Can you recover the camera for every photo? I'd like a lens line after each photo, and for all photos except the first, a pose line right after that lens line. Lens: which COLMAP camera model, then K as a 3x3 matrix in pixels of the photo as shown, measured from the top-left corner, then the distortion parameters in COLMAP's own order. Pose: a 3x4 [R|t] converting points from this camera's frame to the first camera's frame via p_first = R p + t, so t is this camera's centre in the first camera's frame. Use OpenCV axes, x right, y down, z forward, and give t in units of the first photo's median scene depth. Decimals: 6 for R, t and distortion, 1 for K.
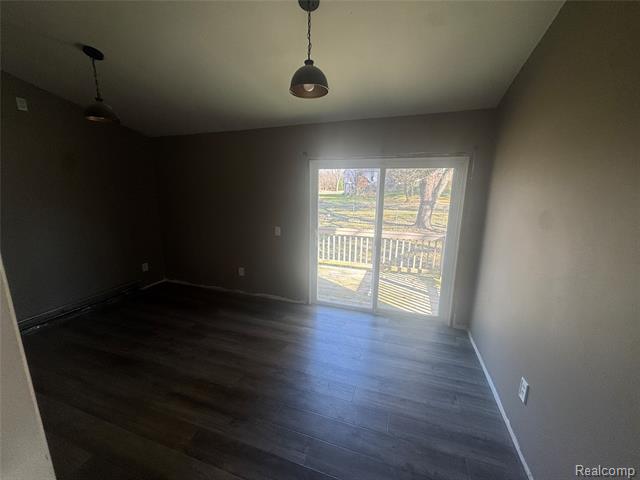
lens RADIAL K [[255.4, 0, 319.0], [0, 255.4, 239.7], [0, 0, 1]] dist [-0.000898, -0.000175]
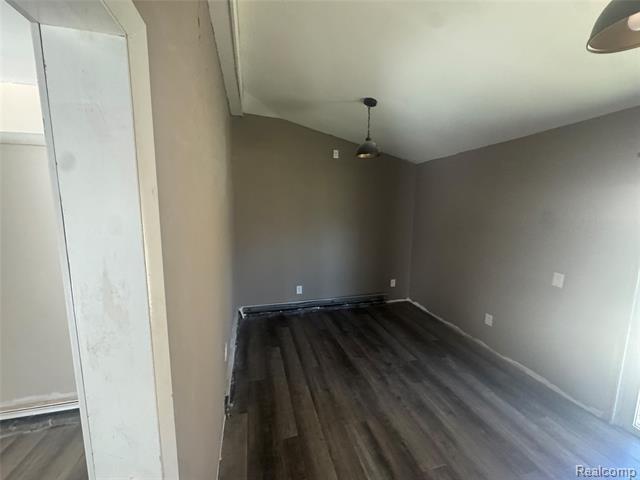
lens RADIAL K [[255.4, 0, 320.8], [0, 255.4, 239.2], [0, 0, 1]] dist [-0.000898, -0.000175]
pose [[0.551775, 0.102674, -0.827649, 0.038475], [-0.167096, 0.985880, 0.010904, -0.050235], [0.817082, 0.132280, 0.561140, 0.162443]]
